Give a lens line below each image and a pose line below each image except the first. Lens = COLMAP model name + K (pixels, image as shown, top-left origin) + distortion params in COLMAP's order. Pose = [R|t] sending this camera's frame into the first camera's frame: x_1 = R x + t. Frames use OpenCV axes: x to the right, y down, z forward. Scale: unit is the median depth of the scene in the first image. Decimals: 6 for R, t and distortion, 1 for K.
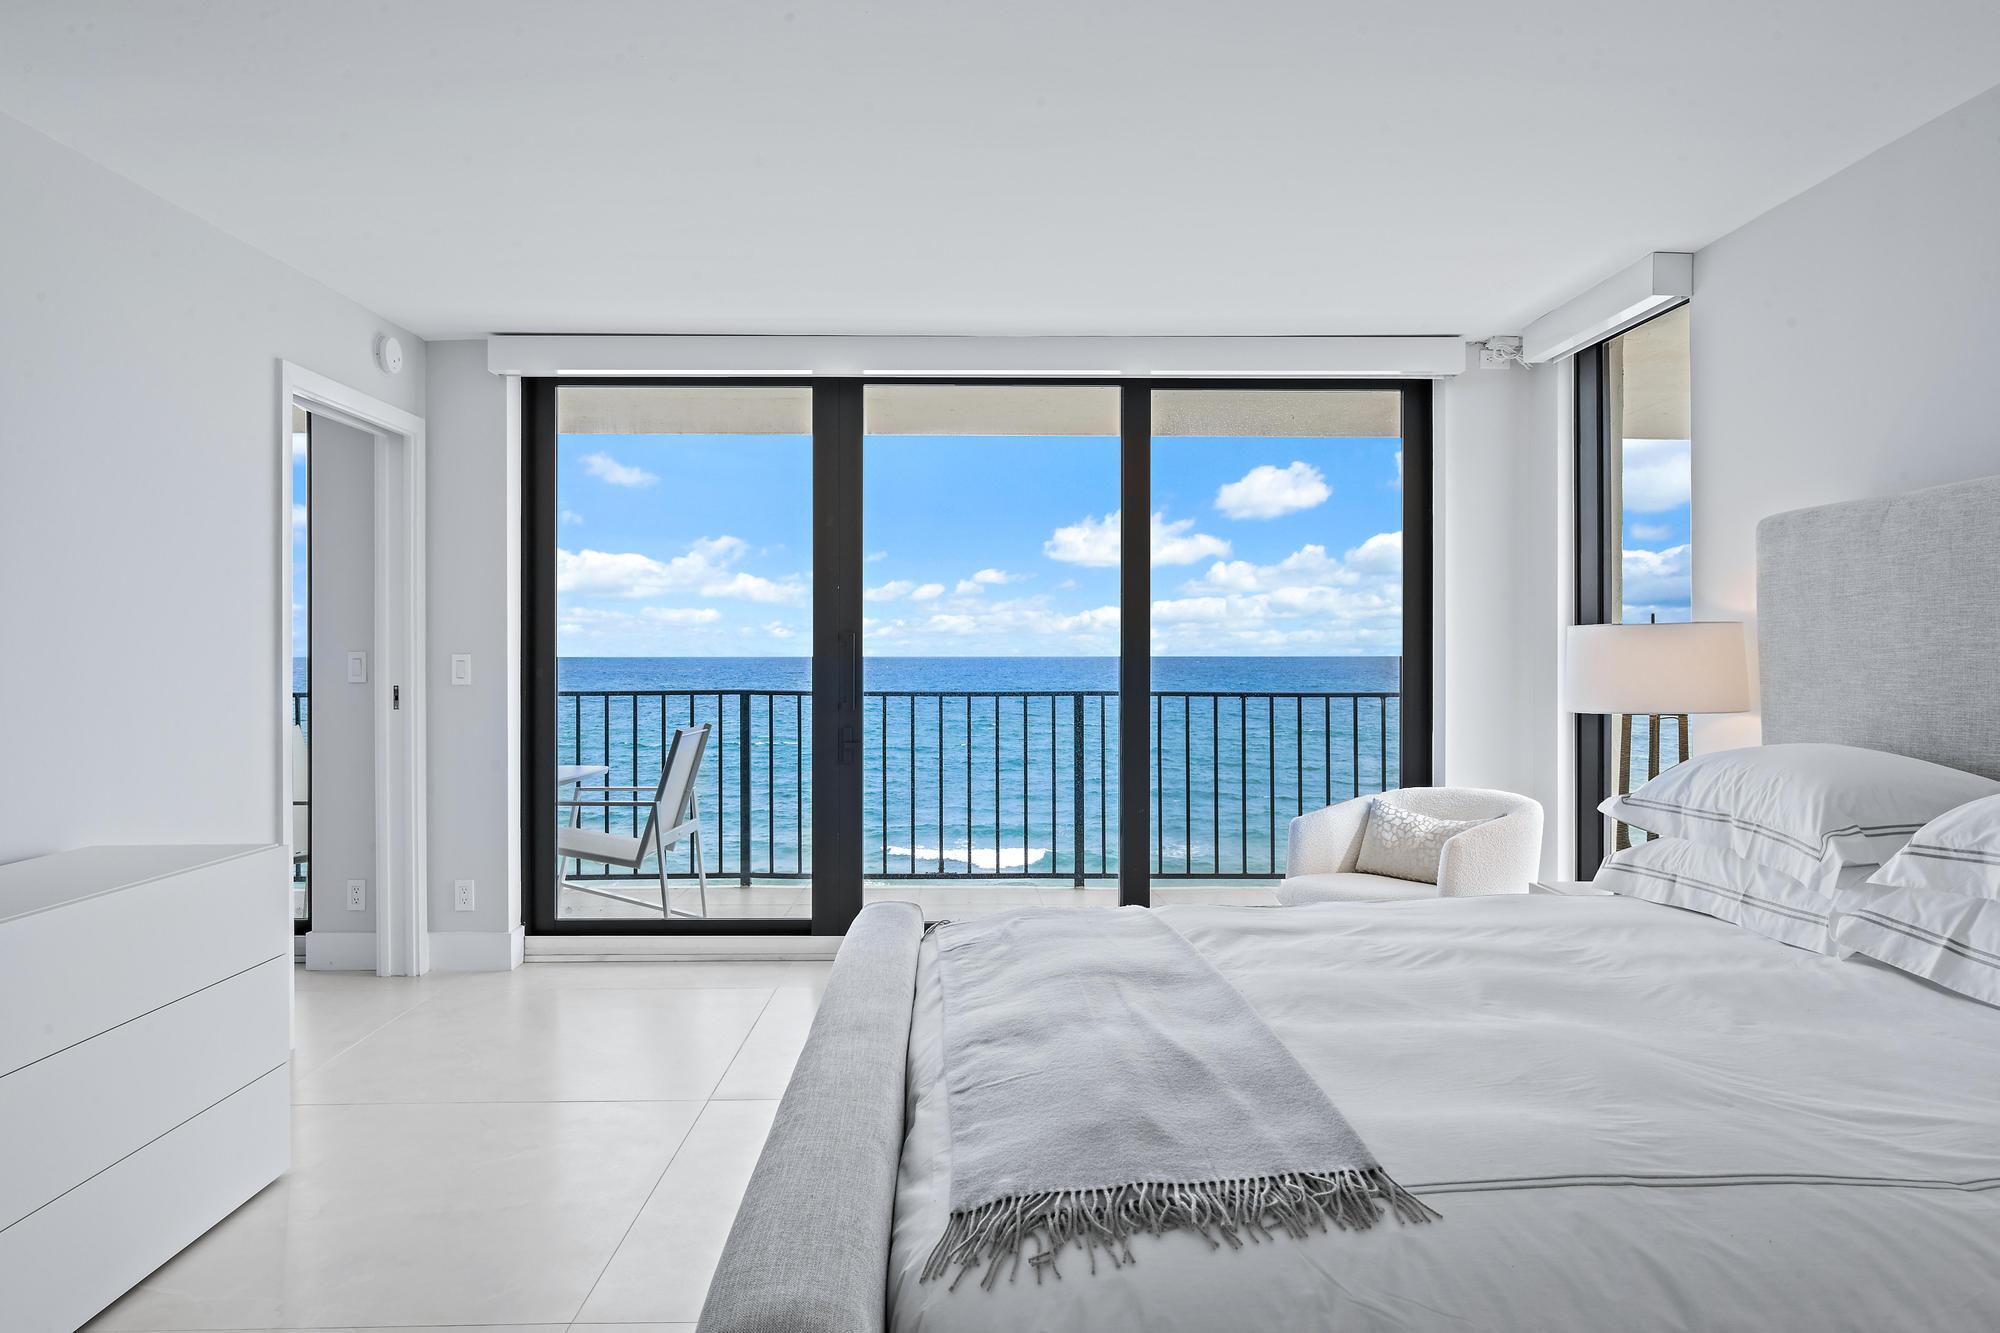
lens RADIAL K [[1130.8, 0, 981.0], [0, 1130.8, 649.4], [0, 0, 1]] dist [-0.005145, -0.000636]
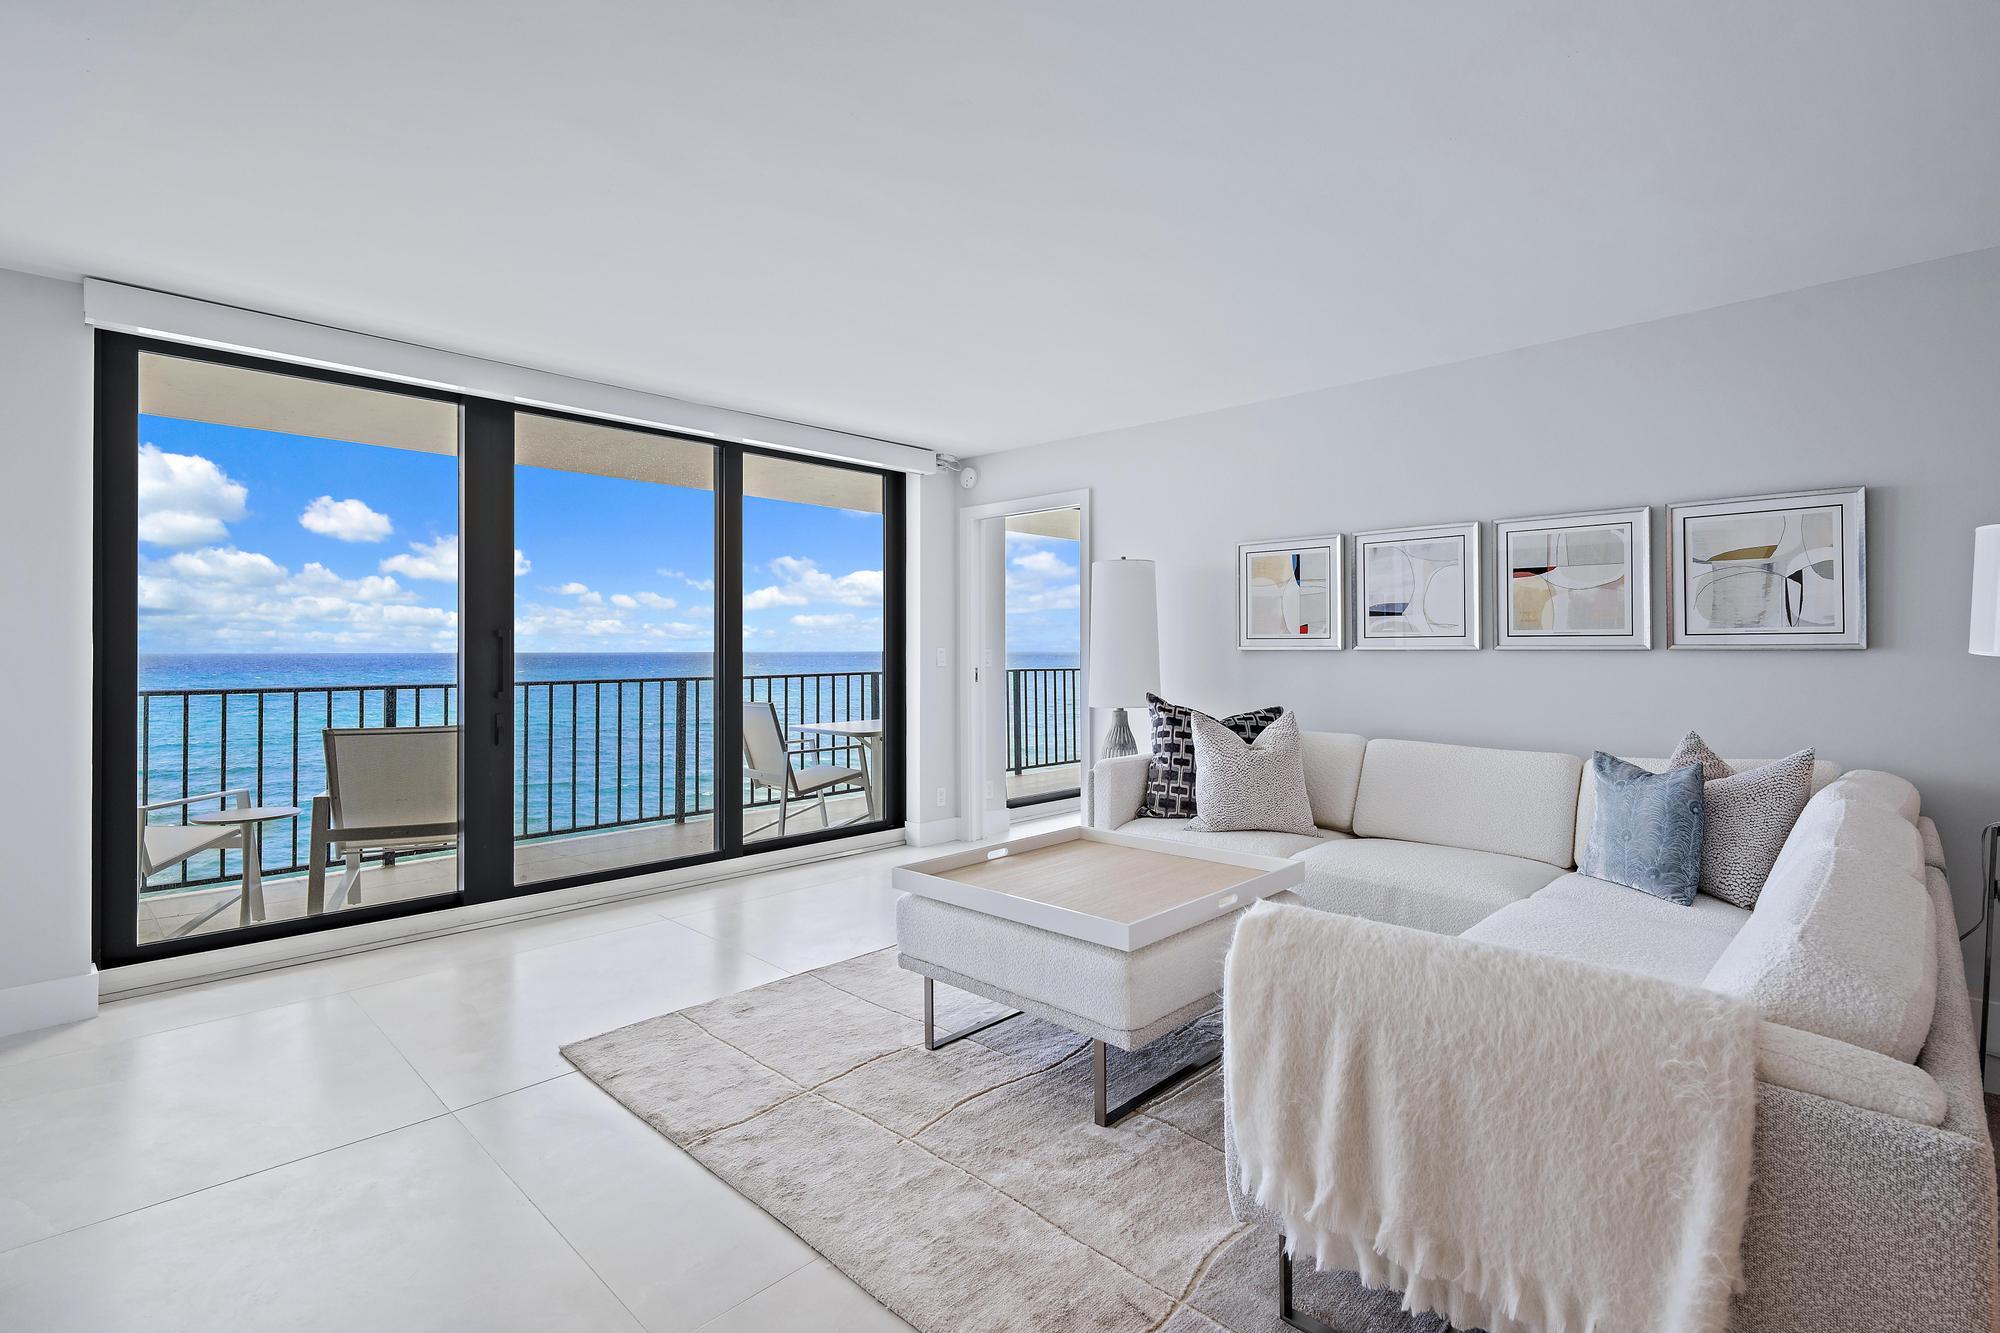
lens RADIAL K [[940.9, 0, 997.8], [0, 940.9, 659.4], [0, 0, 1]] dist [0.005096, -0.000272]
pose [[0.704685, -0.007100, 0.709485, -0.429320], [-0.002914, 0.999913, 0.012901, 0.000618], [-0.709514, -0.011158, 0.704603, -0.007592]]
